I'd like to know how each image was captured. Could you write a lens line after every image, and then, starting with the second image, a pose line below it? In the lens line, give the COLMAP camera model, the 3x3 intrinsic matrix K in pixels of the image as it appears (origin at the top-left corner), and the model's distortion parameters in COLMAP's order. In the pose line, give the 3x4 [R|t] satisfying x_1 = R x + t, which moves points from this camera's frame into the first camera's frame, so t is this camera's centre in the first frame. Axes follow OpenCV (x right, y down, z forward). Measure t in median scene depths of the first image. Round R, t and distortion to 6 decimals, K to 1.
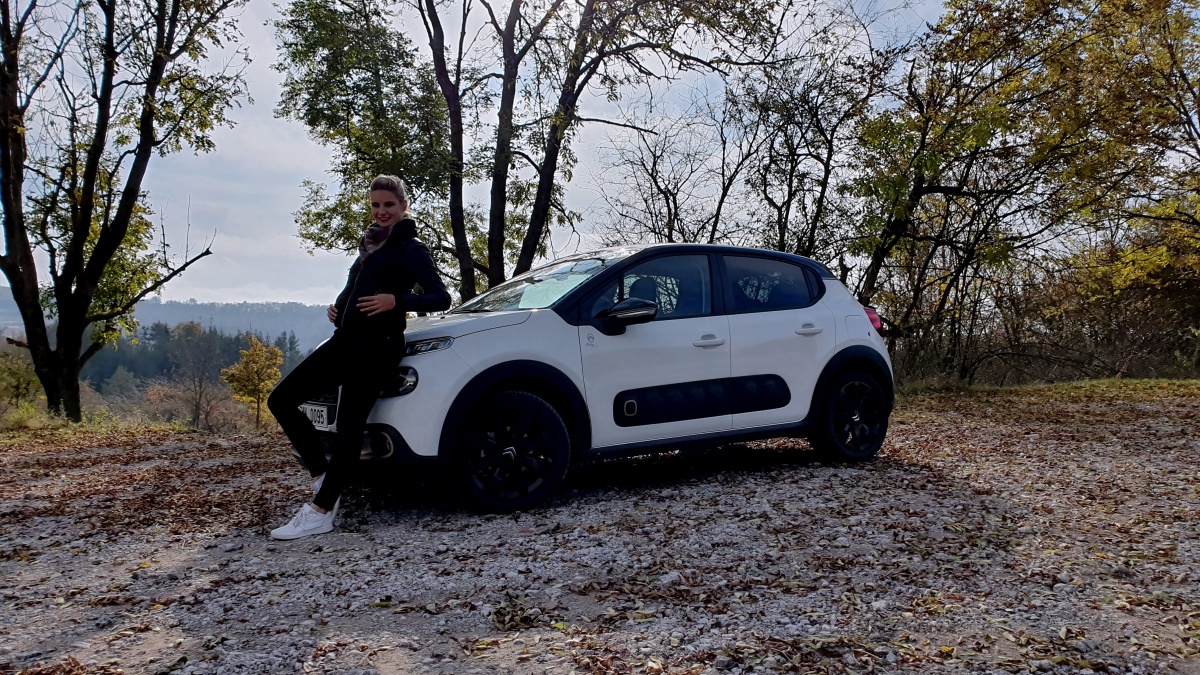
lens RADIAL K [[953.4, 0, 607.2], [0, 953.4, 342.1], [0, 0, 1]] dist [0.040015, -0.013702]
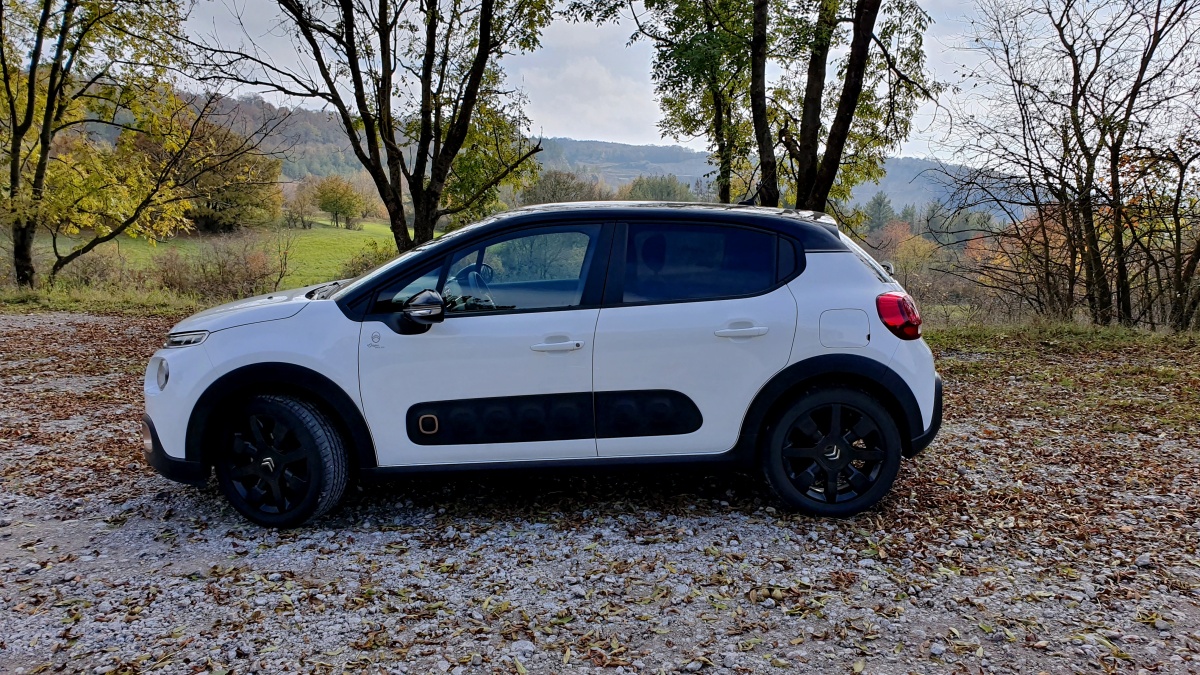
lens RADIAL K [[953.4, 0, 599.5], [0, 953.4, 325.1], [0, 0, 1]] dist [0.040015, -0.013702]
pose [[0.839453, 0.087258, -0.536381, 0.224896], [-0.013714, 0.990112, 0.139606, -0.051067], [0.543259, -0.109837, 0.832349, 0.157827]]
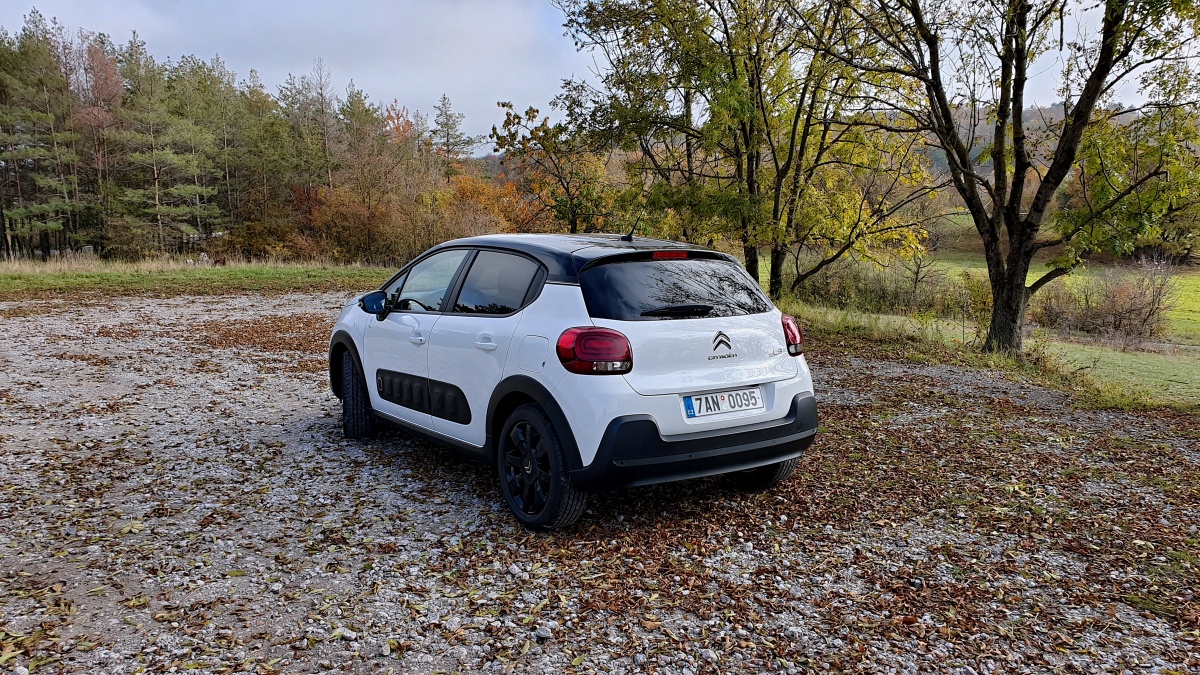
lens RADIAL K [[953.4, 0, 608.6], [0, 953.4, 335.7], [0, 0, 1]] dist [0.040015, -0.013702]
pose [[0.016147, 0.139302, -0.990118, 0.470643], [-0.013424, 0.990188, 0.139093, -0.063200], [0.999780, 0.011045, 0.017858, 0.490572]]
